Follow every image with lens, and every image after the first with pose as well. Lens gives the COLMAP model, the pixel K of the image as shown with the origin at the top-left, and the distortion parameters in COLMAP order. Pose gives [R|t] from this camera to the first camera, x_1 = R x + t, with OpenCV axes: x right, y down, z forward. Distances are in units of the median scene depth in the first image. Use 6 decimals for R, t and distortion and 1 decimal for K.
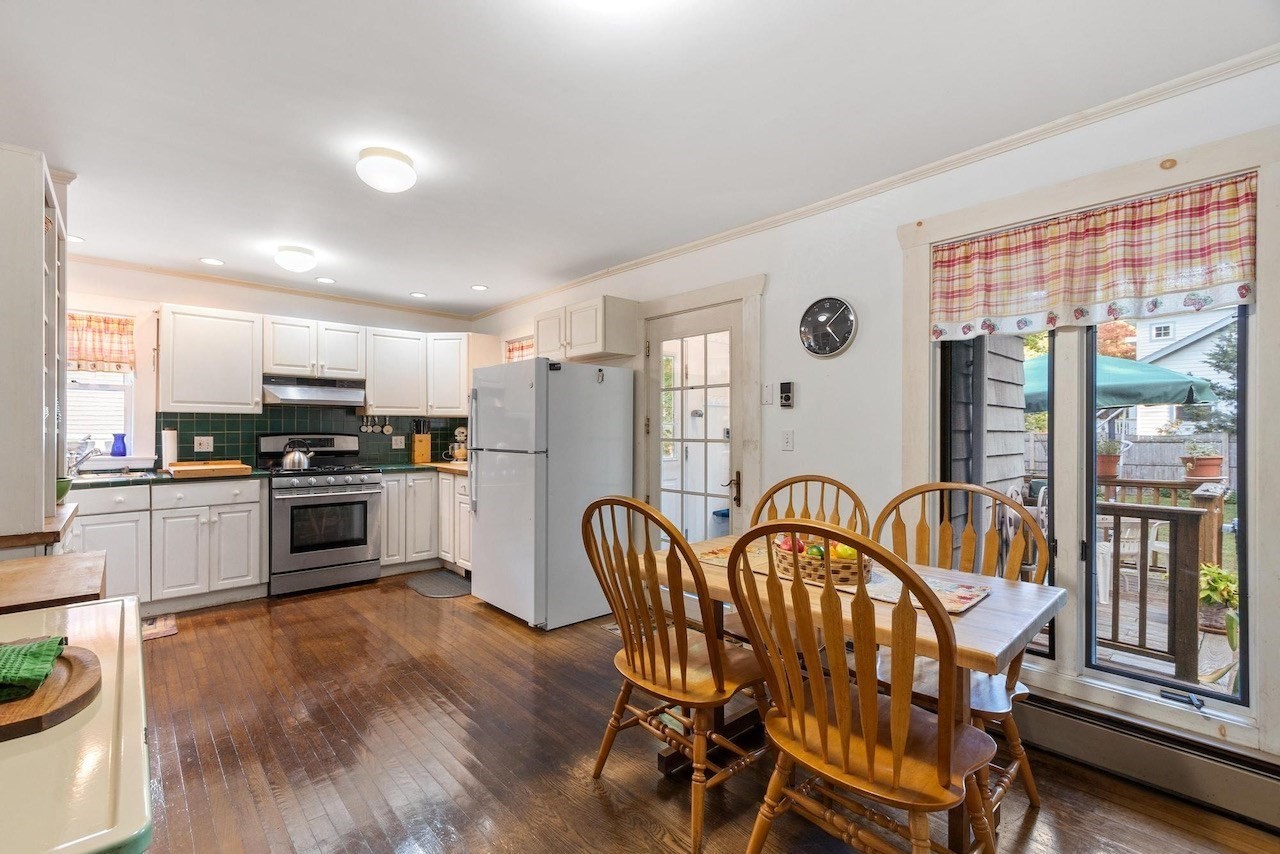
lens RADIAL K [[548.7, 0, 599.5], [0, 548.7, 425.3], [0, 0, 1]] dist [0.000115, 0.000562]
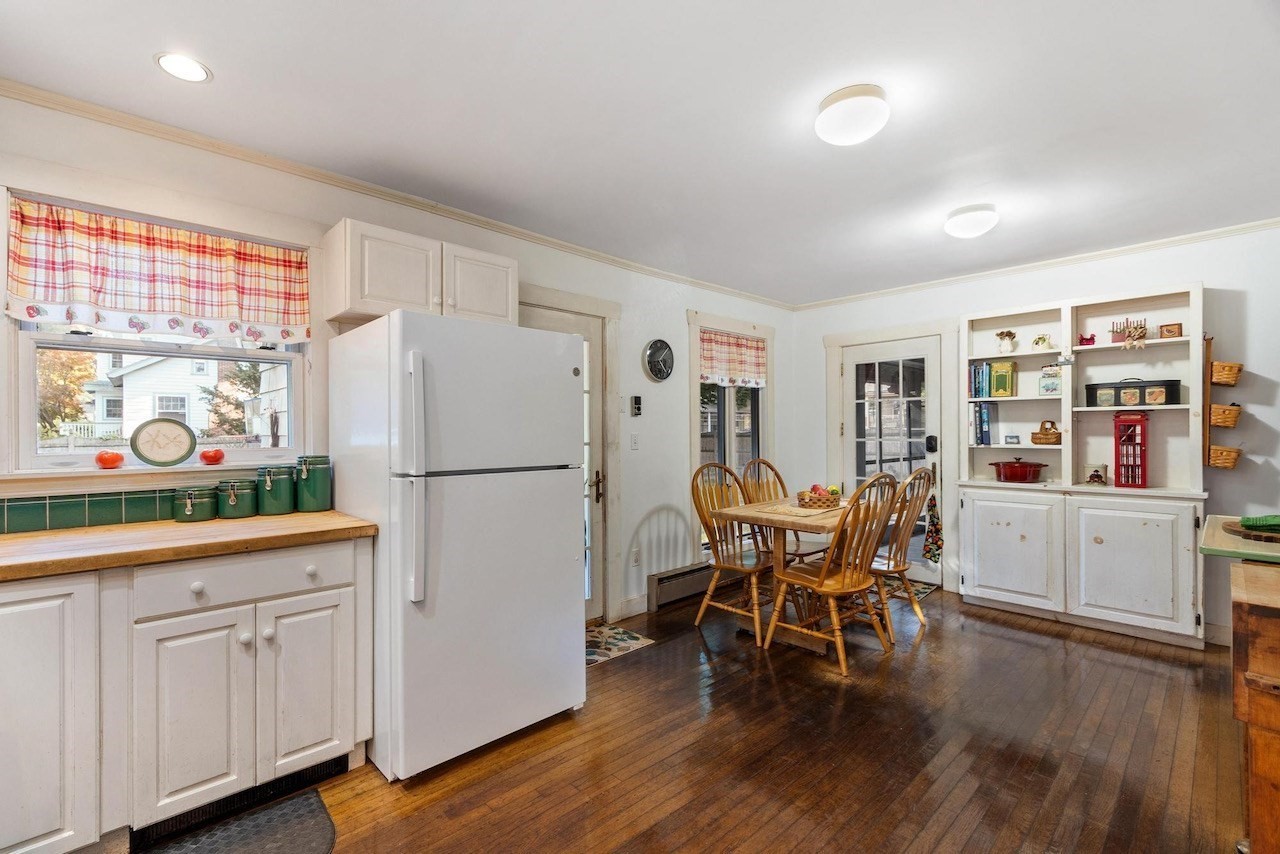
lens RADIAL K [[548.7, 0, 620.1], [0, 548.7, 432.3], [0, 0, 1]] dist [0.000115, 0.000562]
pose [[-0.030792, -0.000581, 0.999526, -0.581283], [-0.002418, 0.999997, 0.000506, 0.003451], [-0.999523, -0.002401, -0.030793, 0.668961]]
